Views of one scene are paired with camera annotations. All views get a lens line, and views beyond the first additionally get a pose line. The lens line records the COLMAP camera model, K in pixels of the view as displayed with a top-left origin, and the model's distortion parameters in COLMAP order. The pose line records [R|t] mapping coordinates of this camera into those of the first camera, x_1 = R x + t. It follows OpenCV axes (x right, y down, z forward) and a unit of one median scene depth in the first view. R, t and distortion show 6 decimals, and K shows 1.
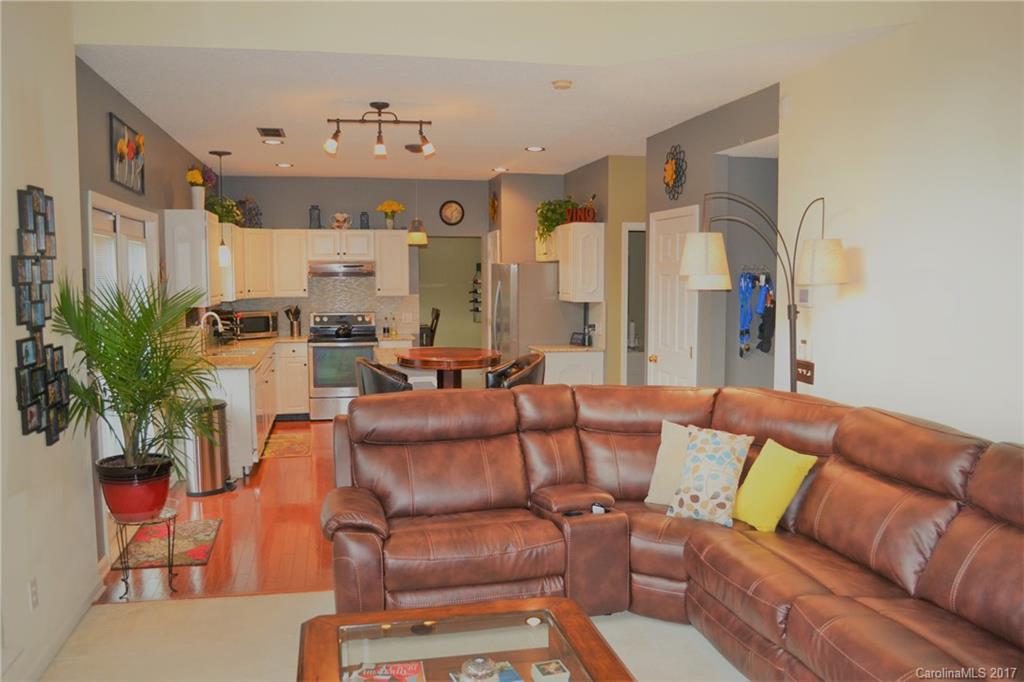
lens RADIAL K [[825.8, 0, 514.9], [0, 825.8, 339.3], [0, 0, 1]] dist [-0.065315, -0.010977]
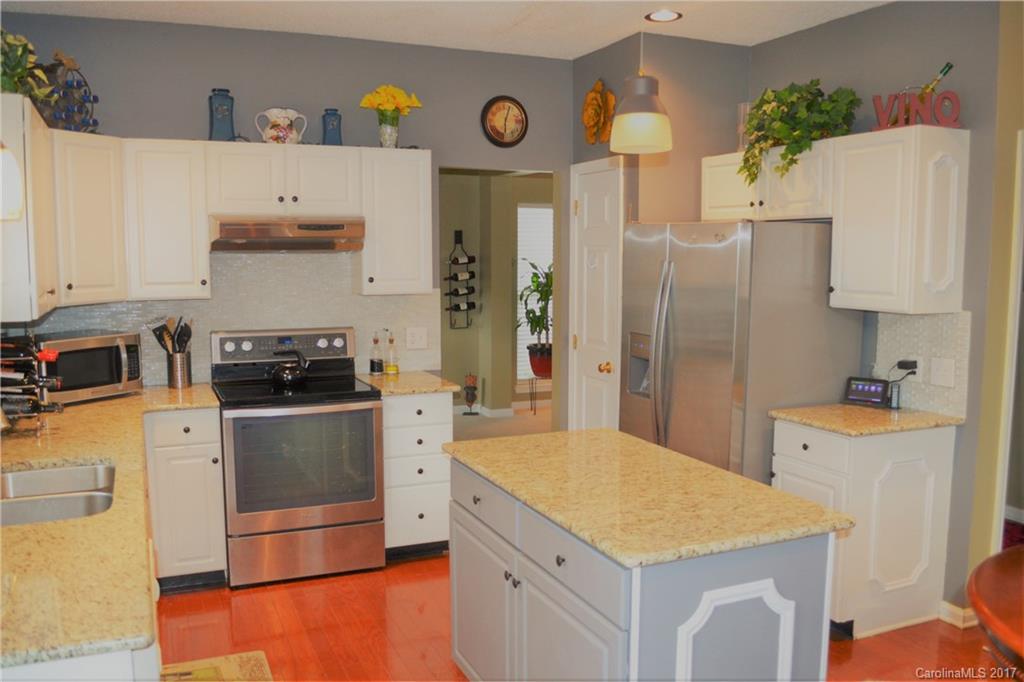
lens RADIAL K [[867.5, 0, 510.0], [0, 867.5, 343.2], [0, 0, 1]] dist [-0.069461, -0.007264]
pose [[0.979881, -0.016955, 0.198863, -0.185120], [0.011604, 0.999539, 0.028043, -0.038068], [-0.199247, -0.025171, 0.979626, 0.517226]]
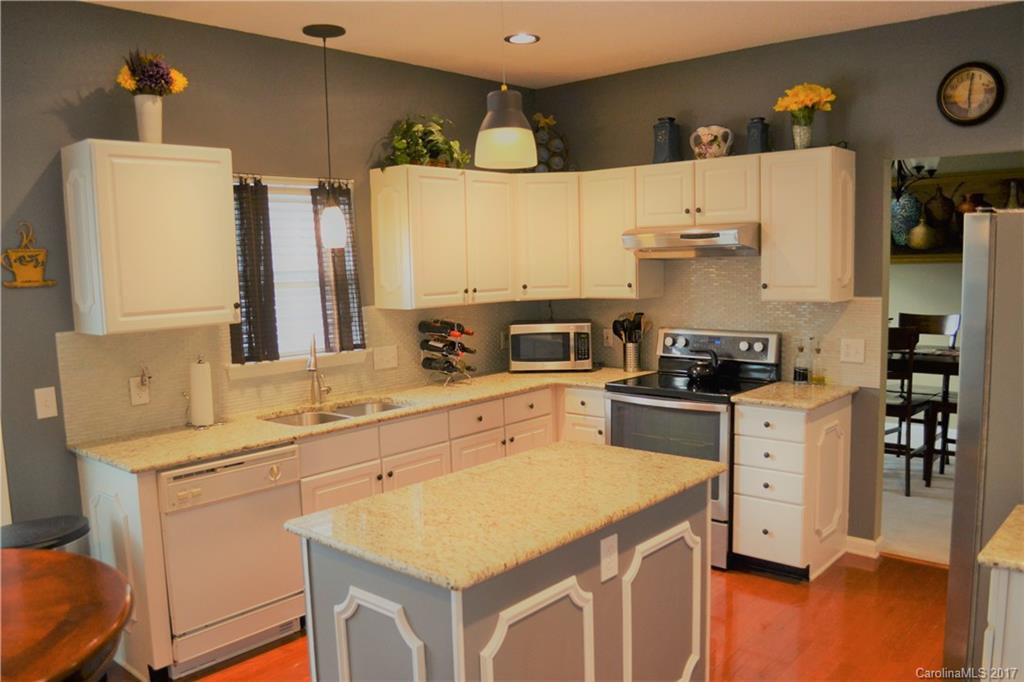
lens RADIAL K [[825.8, 0, 515.2], [0, 825.8, 344.1], [0, 0, 1]] dist [-0.065315, -0.010977]
pose [[0.596821, 0.072893, -0.799056, 0.114056], [-0.039019, 0.997323, 0.061836, -0.051230], [0.801425, -0.005727, 0.598068, 0.621359]]
